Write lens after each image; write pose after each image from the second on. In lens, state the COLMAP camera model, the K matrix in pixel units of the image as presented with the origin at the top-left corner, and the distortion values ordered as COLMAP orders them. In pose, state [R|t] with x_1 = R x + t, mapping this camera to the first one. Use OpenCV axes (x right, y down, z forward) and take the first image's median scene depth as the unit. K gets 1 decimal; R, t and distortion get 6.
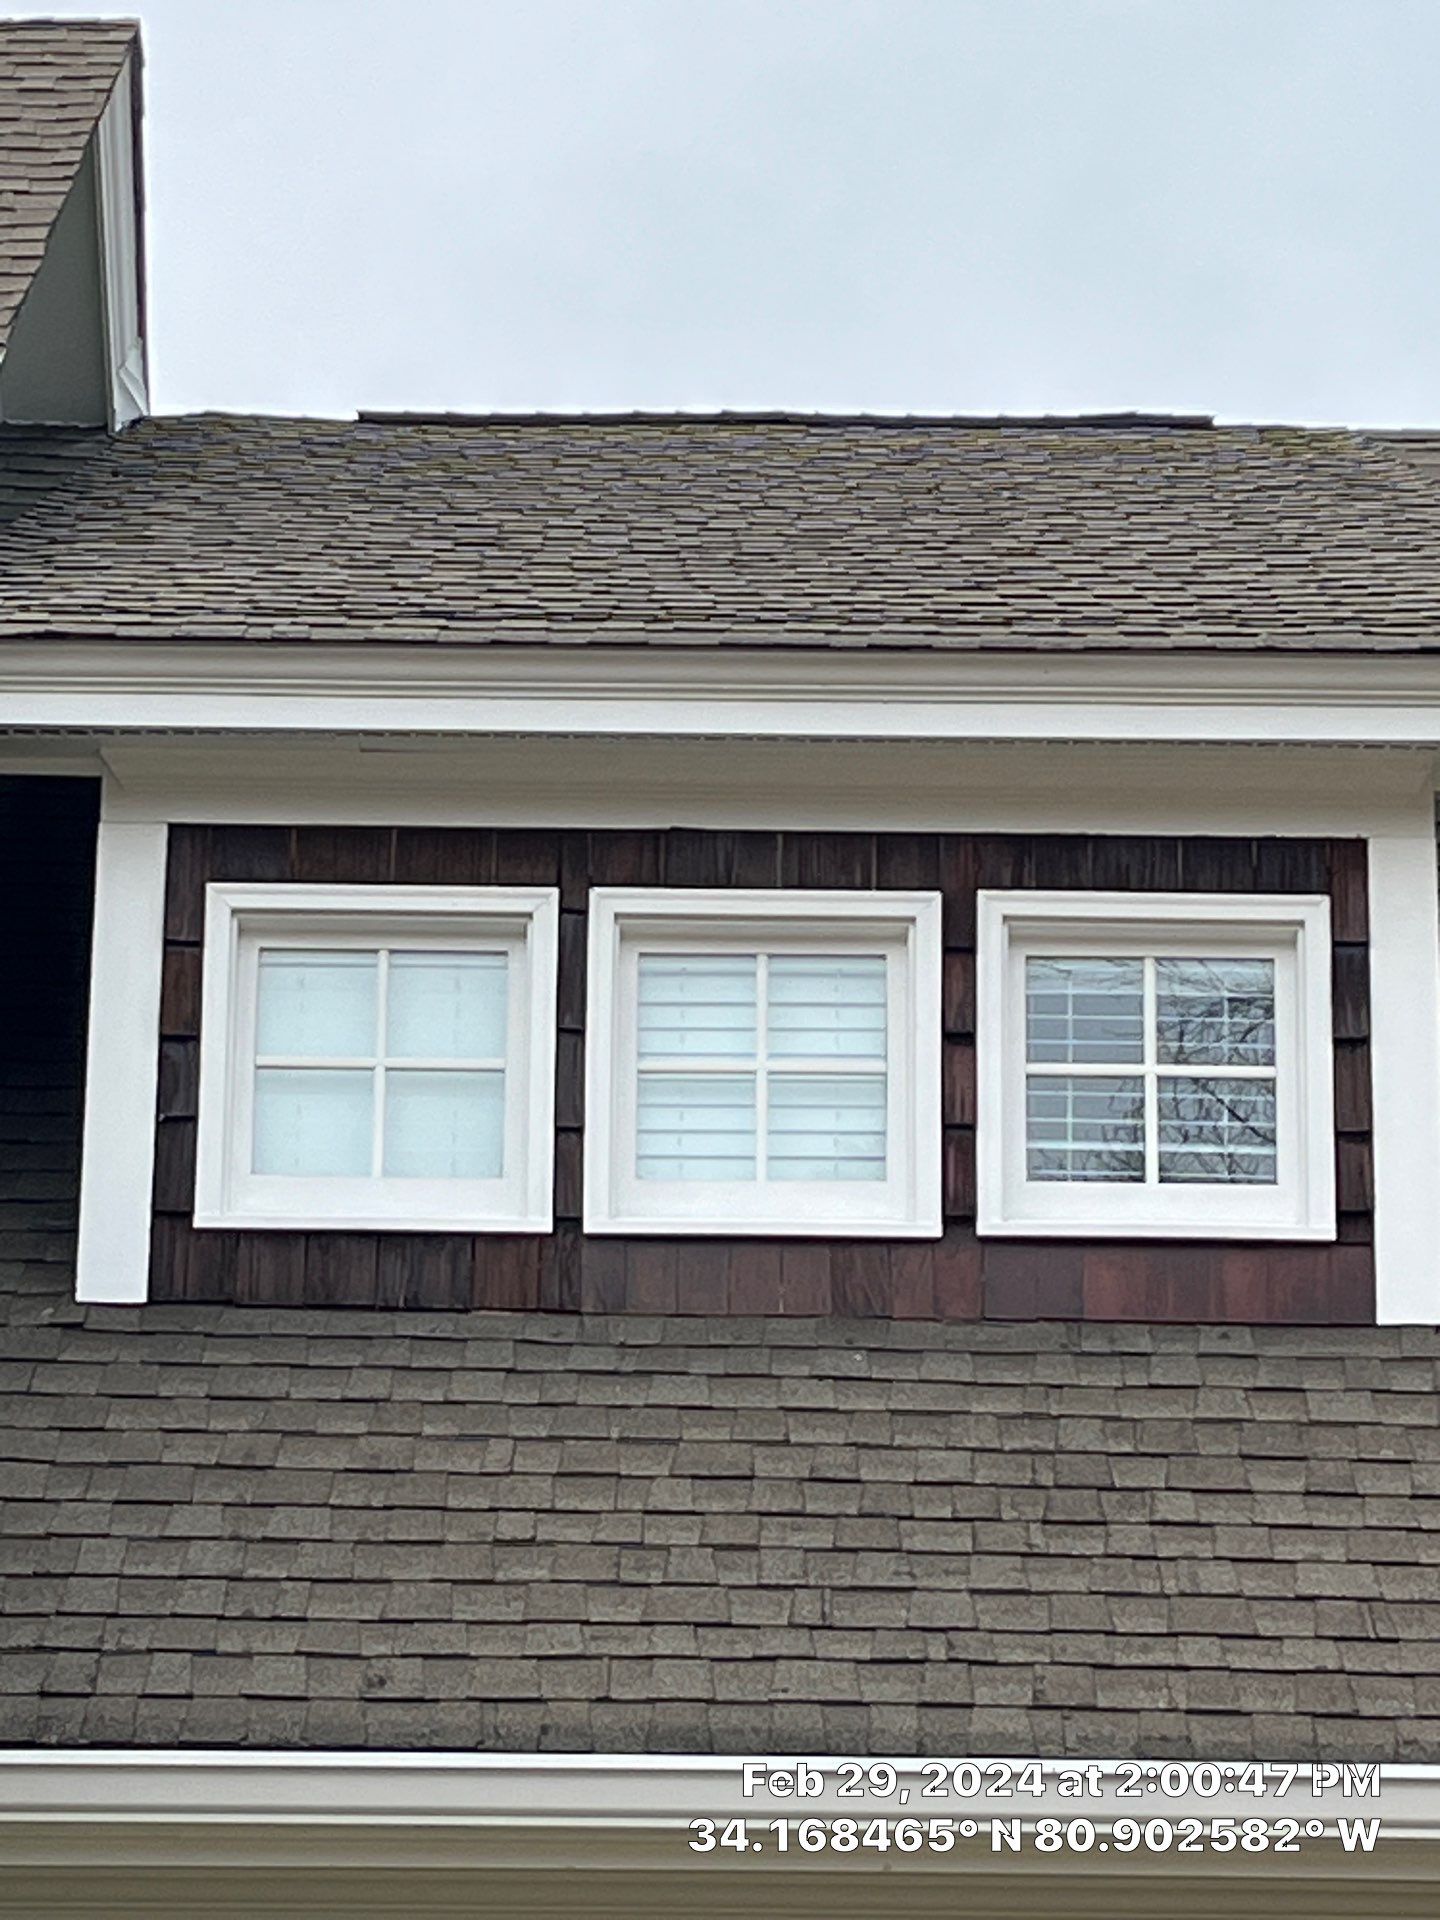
lens RADIAL K [[5839.8, 0, 729.0], [0, 5839.8, 1001.1], [0, 0, 1]] dist [0.253074, -0.533515]
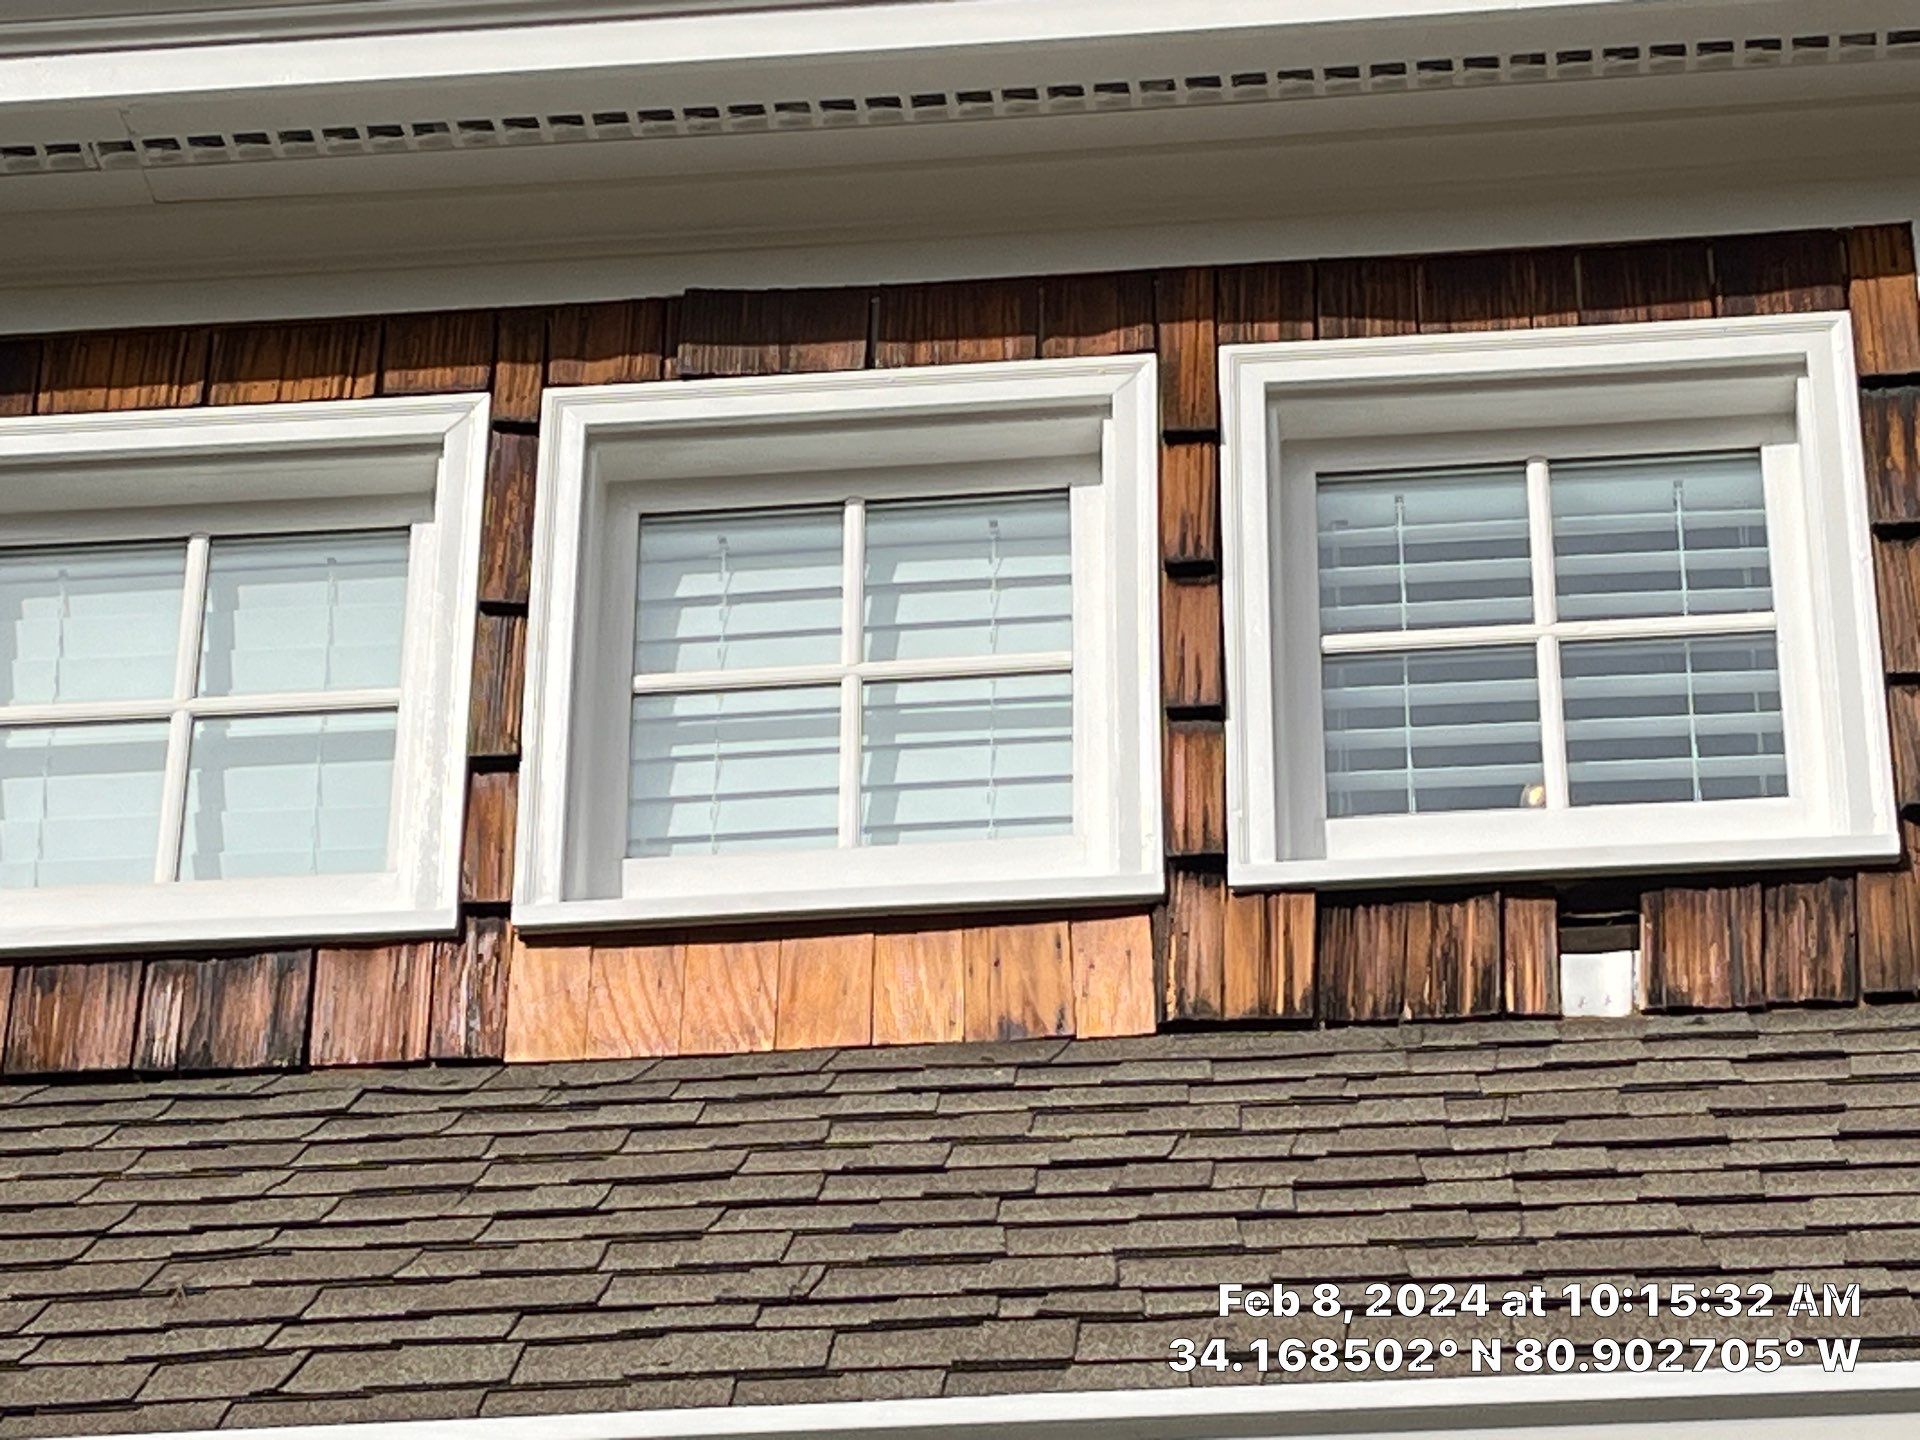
lens RADIAL K [[5450.0, 0, 984.1], [0, 5450.0, 751.4], [0, 0, 1]] dist [0.226945, -0.691670]
pose [[0.993510, -0.064507, -0.093683, 0.070583], [0.035717, 0.958899, -0.281489, 0.175858], [0.107990, 0.276316, 0.954980, 0.530161]]
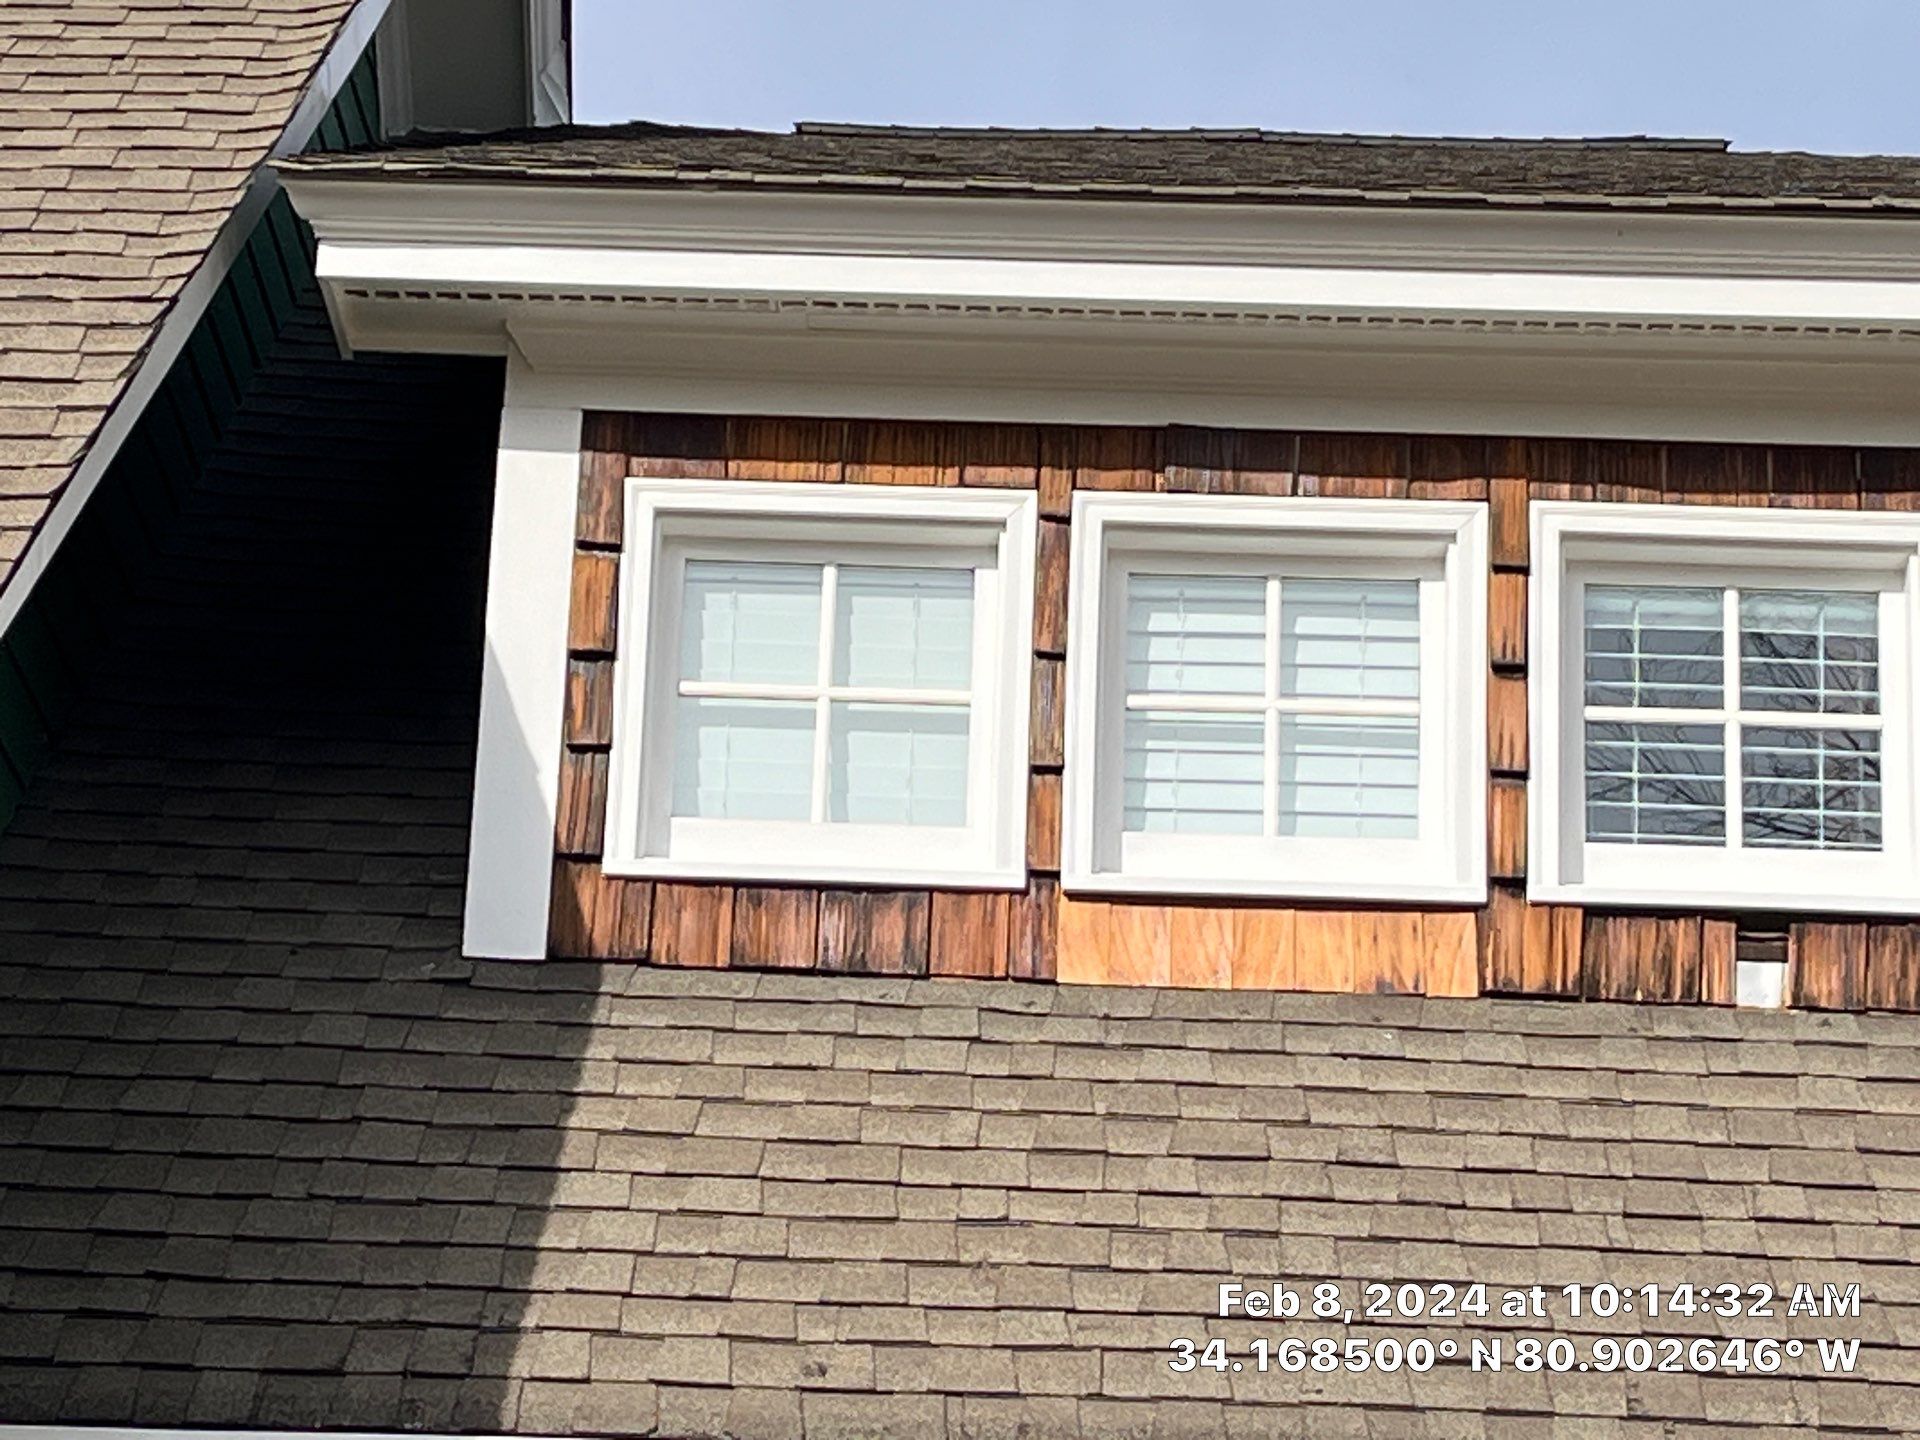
lens RADIAL K [[5450.0, 0, 984.1], [0, 5450.0, 751.4], [0, 0, 1]] dist [0.226945, -0.691670]
pose [[0.999600, 0.017751, -0.022031, -0.019732], [-0.018890, 0.998437, -0.052600, 0.063813], [0.021063, 0.052996, 0.998373, 0.218408]]
